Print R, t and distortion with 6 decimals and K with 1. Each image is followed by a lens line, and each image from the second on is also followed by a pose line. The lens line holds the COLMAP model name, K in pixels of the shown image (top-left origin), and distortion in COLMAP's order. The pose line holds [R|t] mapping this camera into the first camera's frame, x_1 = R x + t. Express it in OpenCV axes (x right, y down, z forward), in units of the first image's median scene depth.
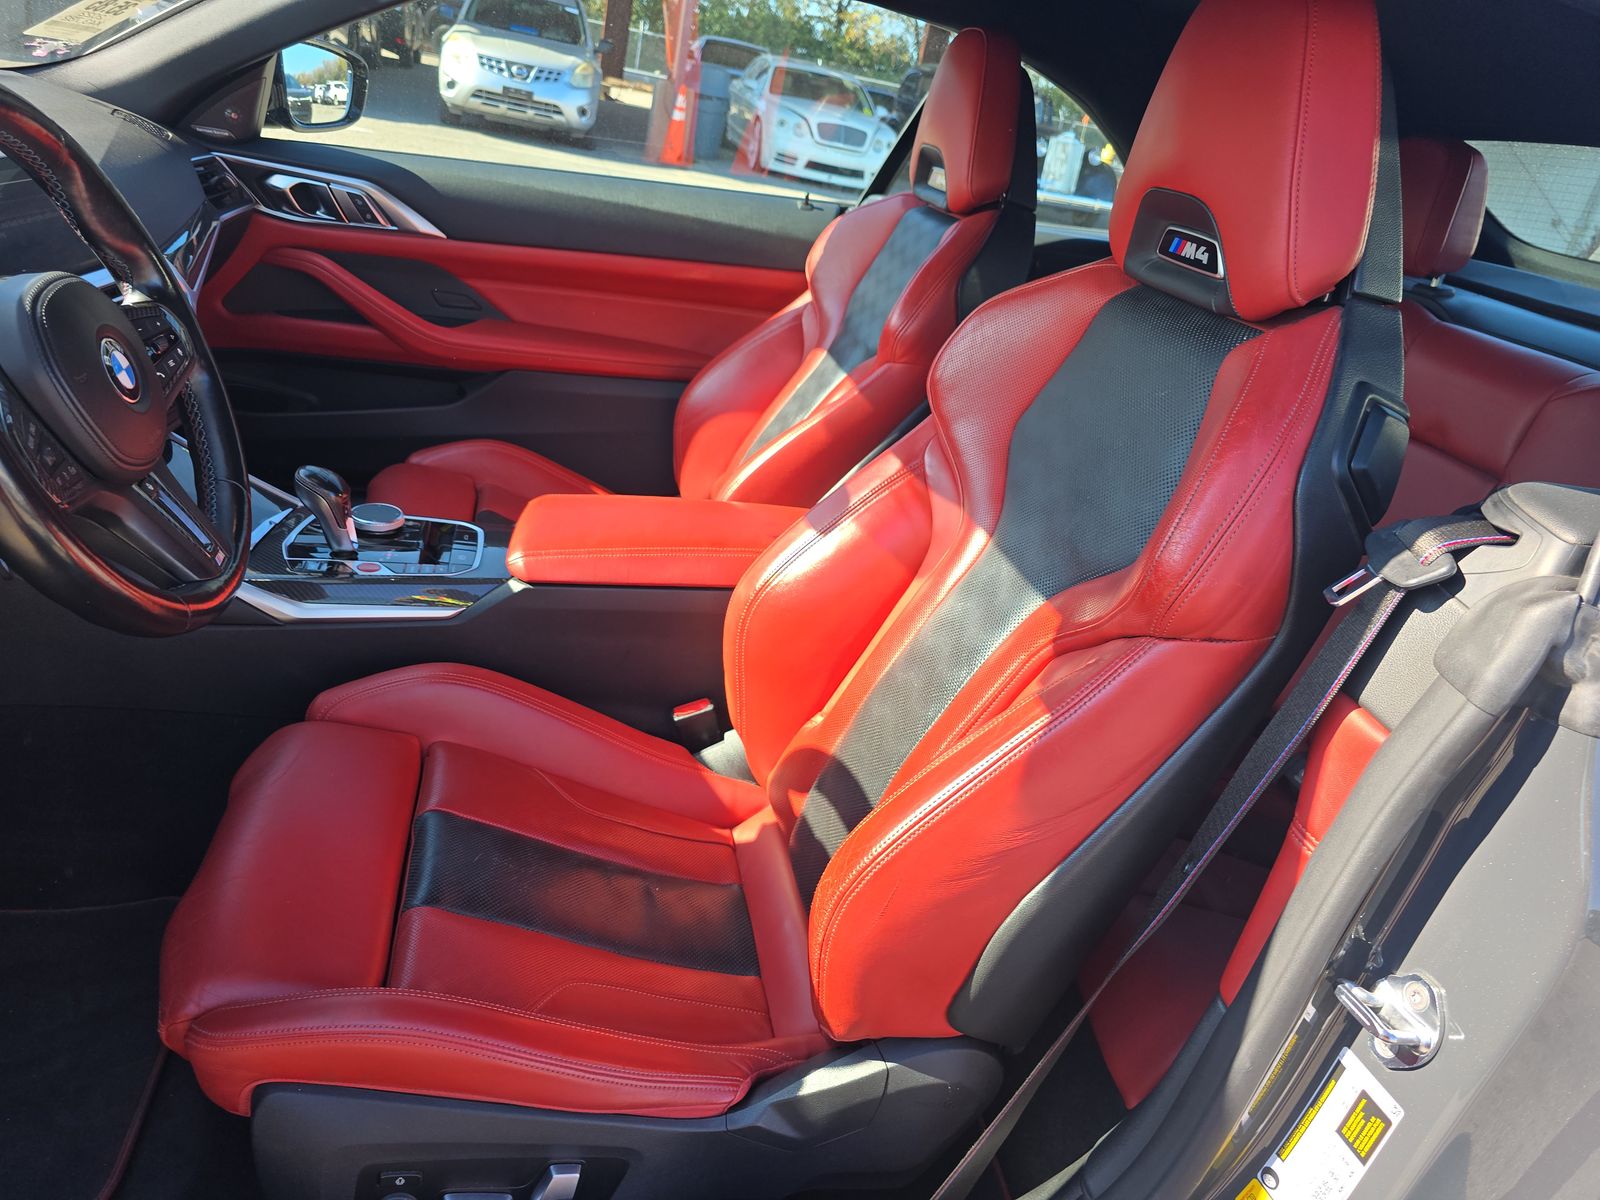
lens RADIAL K [[1083.8, 0, 805.3], [0, 1083.8, 604.7], [0, 0, 1]] dist [0.038255, -0.028402]
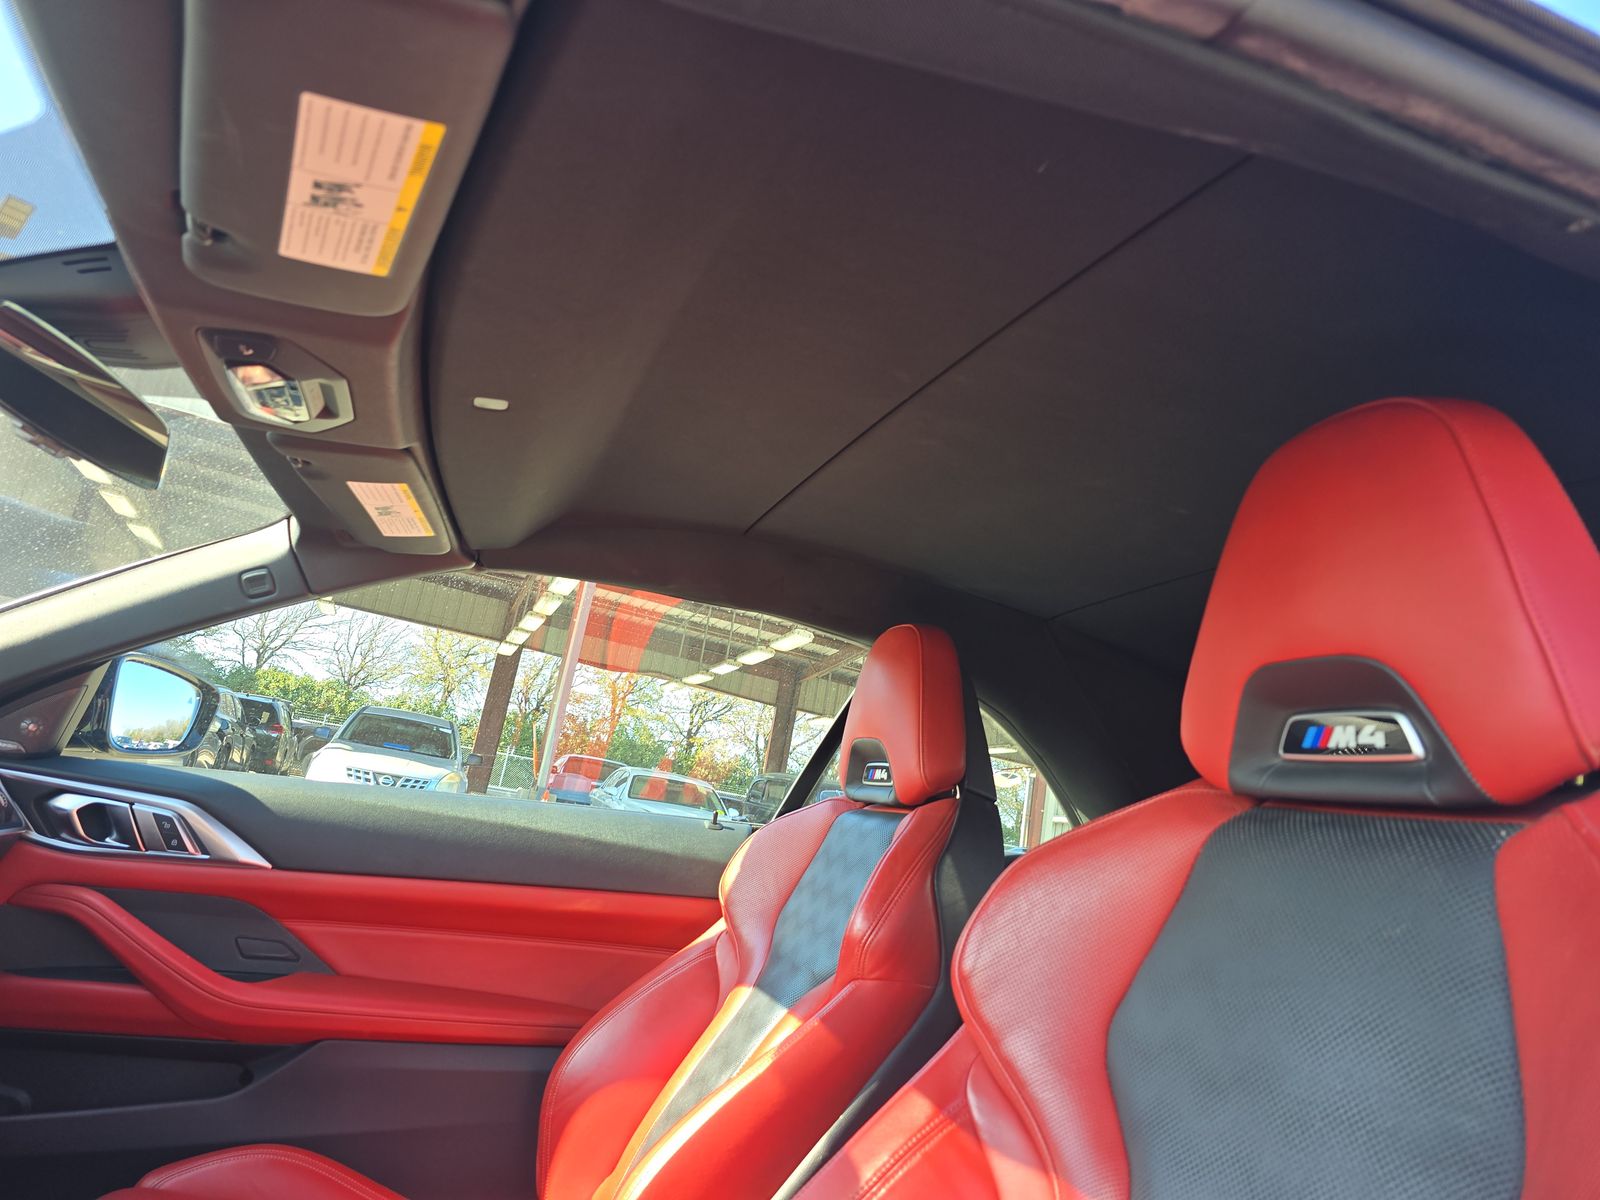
lens RADIAL K [[1083.8, 0, 802.5], [0, 1083.8, 594.1], [0, 0, 1]] dist [0.038255, -0.028402]
pose [[0.991422, 0.005901, 0.130569, -0.047839], [0.071899, 0.809625, -0.582527, -0.002264], [-0.109150, 0.586918, 0.802256, 0.194120]]
